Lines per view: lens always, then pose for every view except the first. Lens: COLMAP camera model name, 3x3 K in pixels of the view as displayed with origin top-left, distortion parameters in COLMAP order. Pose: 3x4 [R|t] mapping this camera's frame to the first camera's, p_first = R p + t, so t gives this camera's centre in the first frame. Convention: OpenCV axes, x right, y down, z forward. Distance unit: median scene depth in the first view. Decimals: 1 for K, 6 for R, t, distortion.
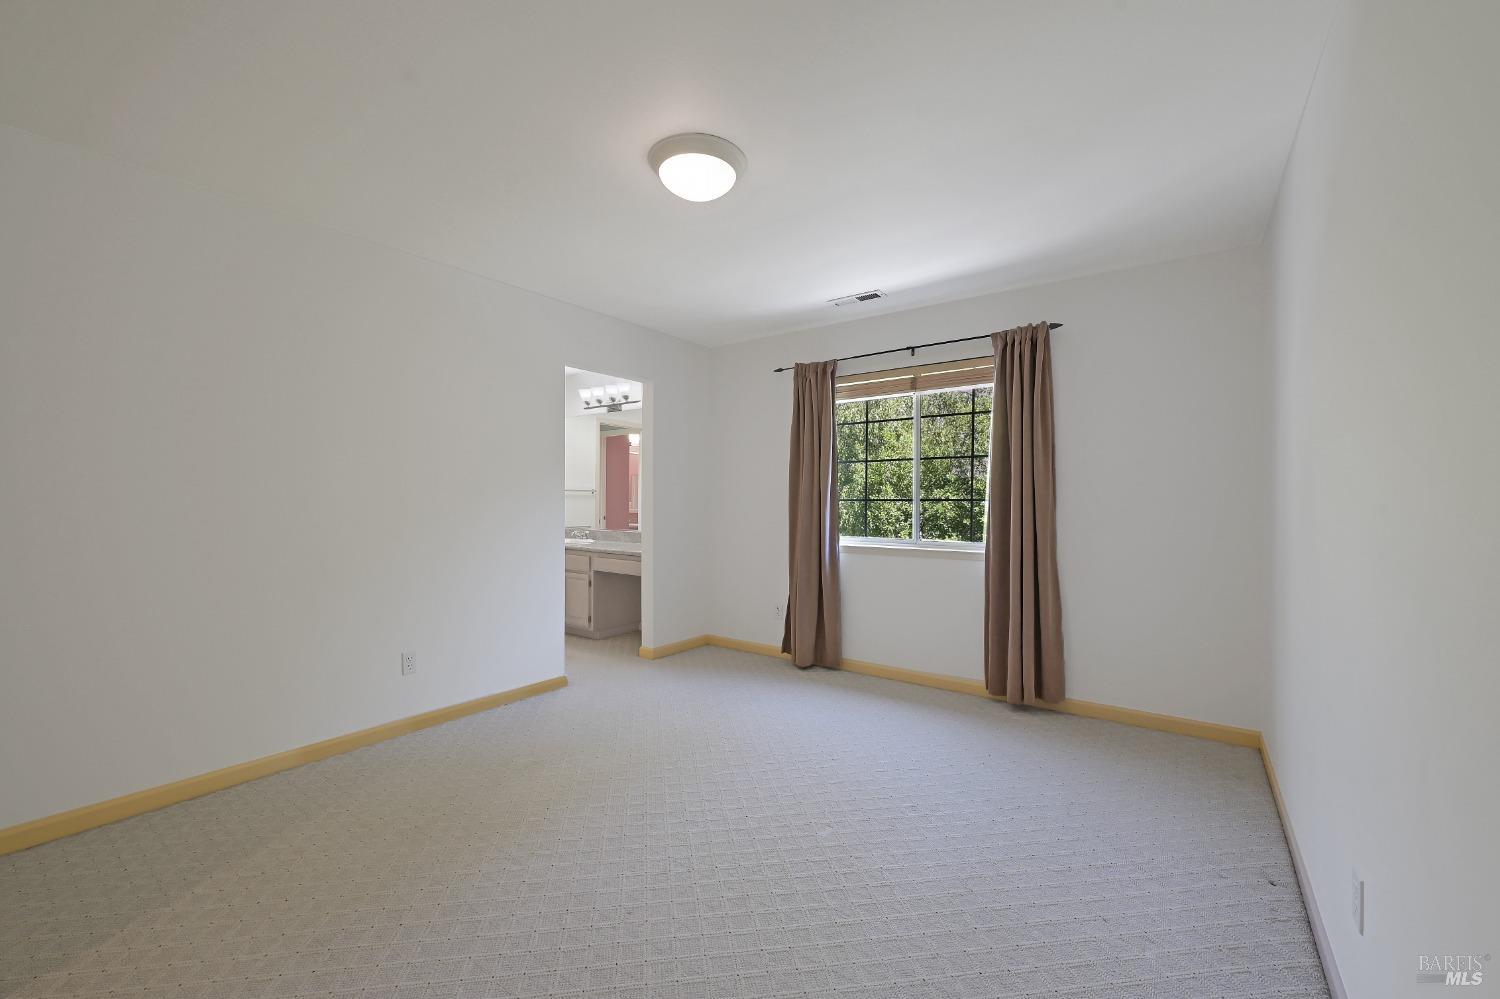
lens RADIAL K [[590.6, 0, 752.4], [0, 590.6, 498.2], [0, 0, 1]] dist [0.000735, -0.000187]
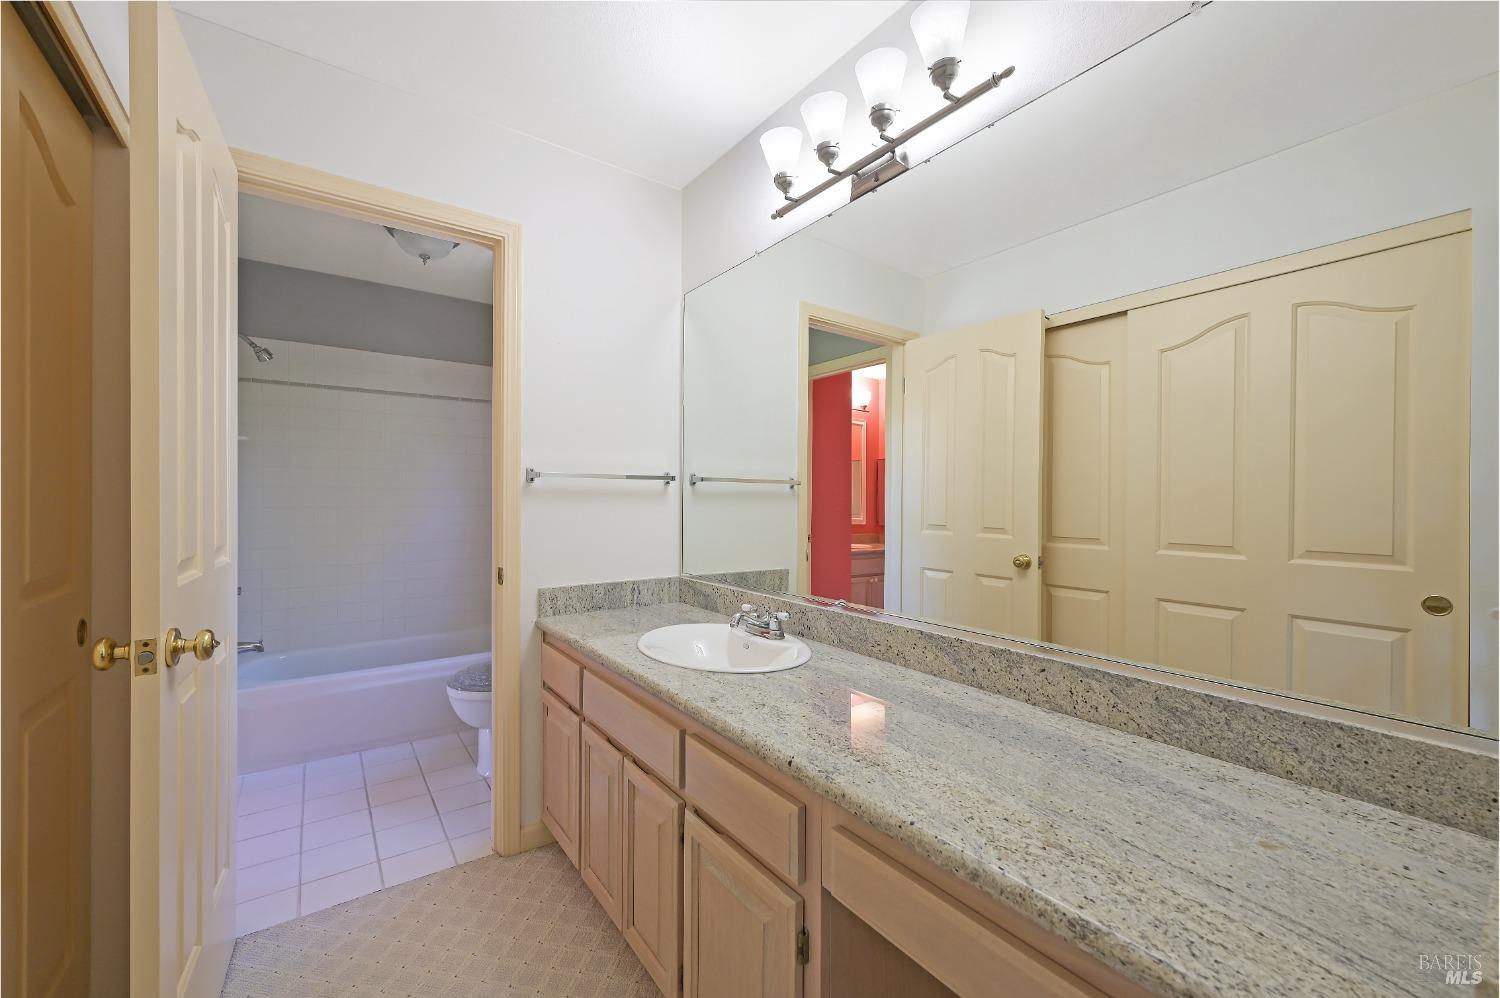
lens RADIAL K [[591.7, 0, 751.0], [0, 591.7, 501.5], [0, 0, 1]] dist [0.000874, -0.000429]
pose [[0.952576, 0.003781, -0.304276, -0.209298], [-0.004168, 0.999991, -0.000621, 0.001719], [0.304271, 0.001860, 0.952584, 0.728743]]
